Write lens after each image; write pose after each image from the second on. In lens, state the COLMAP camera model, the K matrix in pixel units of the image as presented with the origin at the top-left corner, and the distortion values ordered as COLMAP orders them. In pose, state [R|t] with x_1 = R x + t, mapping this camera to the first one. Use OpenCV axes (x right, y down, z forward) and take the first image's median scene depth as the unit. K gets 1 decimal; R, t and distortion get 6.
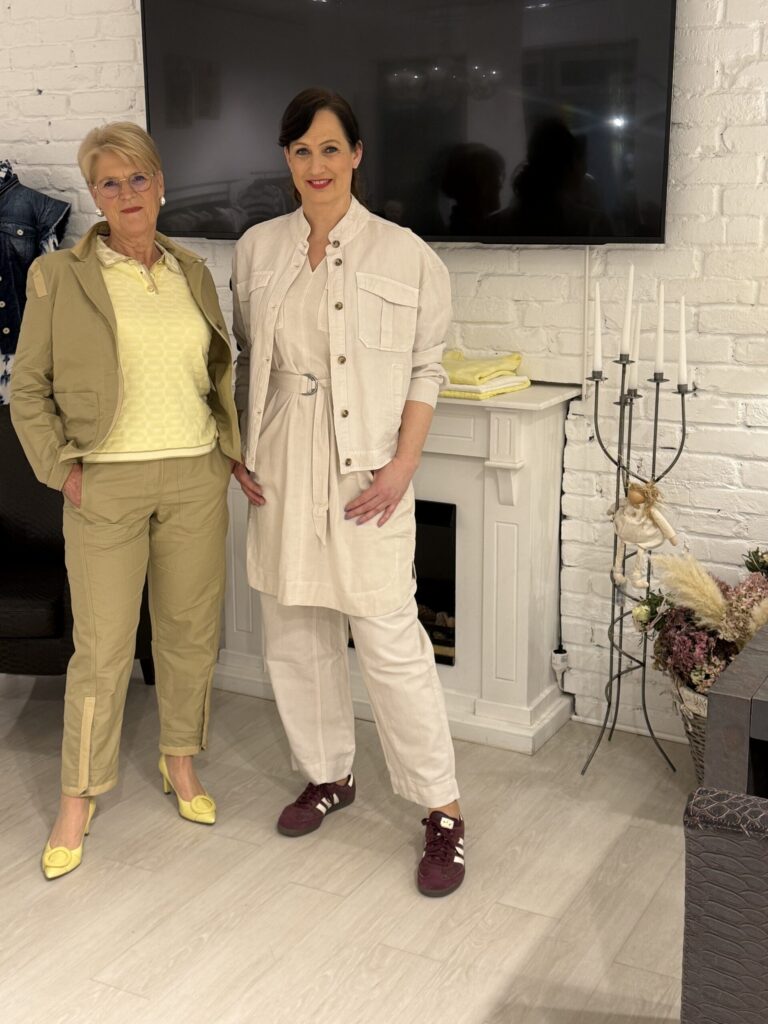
lens RADIAL K [[1314.6, 0, 384.0], [0, 1314.6, 512.0], [0, 0, 1]] dist [0.239723, -0.576839]
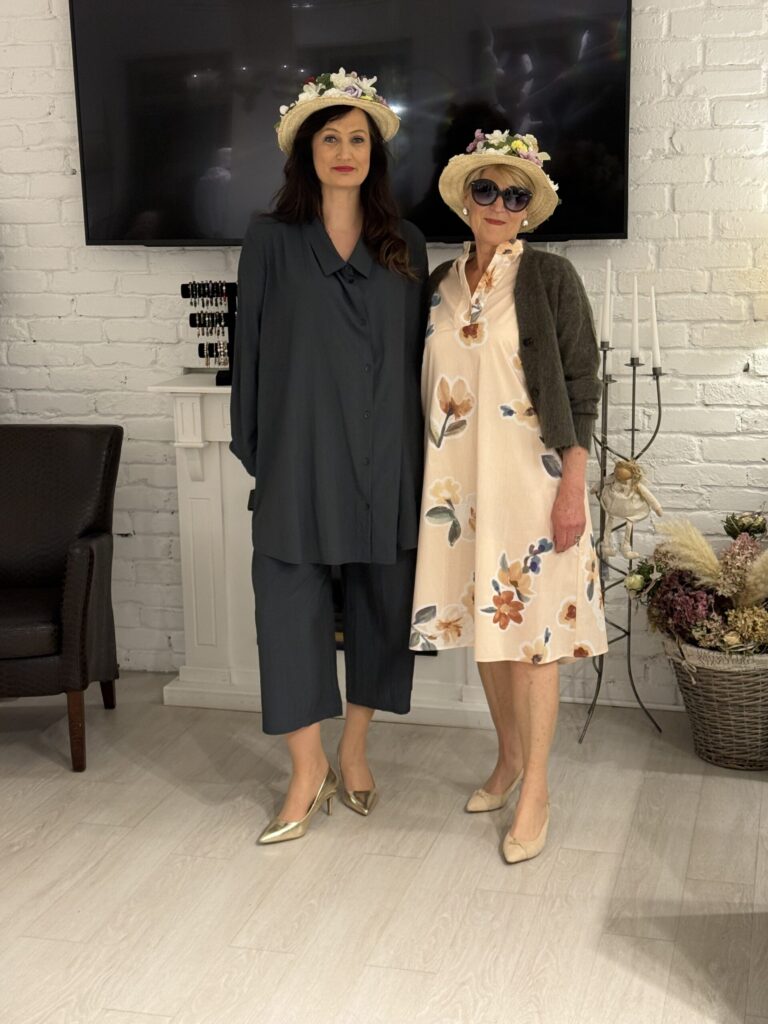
lens RADIAL K [[1545.6, 0, 382.4], [0, 1545.6, 515.2], [0, 0, 1]] dist [0.211643, -0.396204]
pose [[0.975502, -0.062951, 0.210794, -0.248760], [0.069357, 0.997324, -0.023129, 0.035065], [-0.208773, 0.037182, 0.977257, -0.173758]]
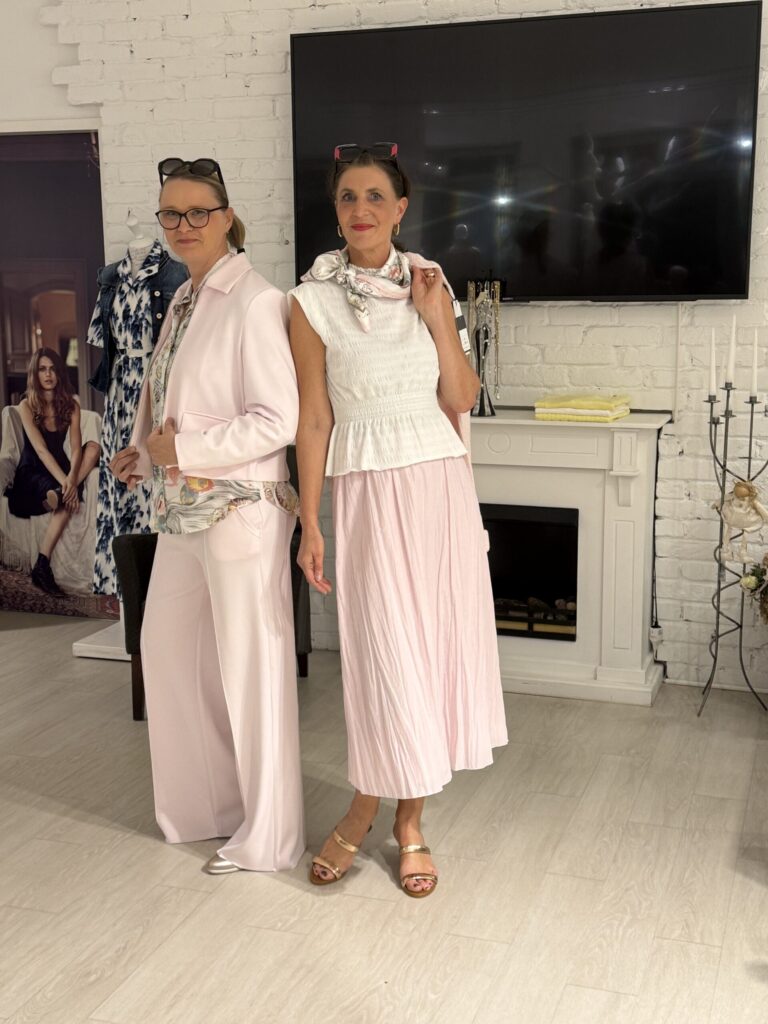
lens RADIAL K [[1344.8, 0, 387.3], [0, 1344.8, 514.1], [0, 0, 1]] dist [0.236320, -0.537915]
pose [[0.986086, -0.031877, 0.163153, -0.343807], [0.041496, 0.997574, -0.055895, 0.065414], [-0.160976, 0.061887, 0.985016, -0.236433]]
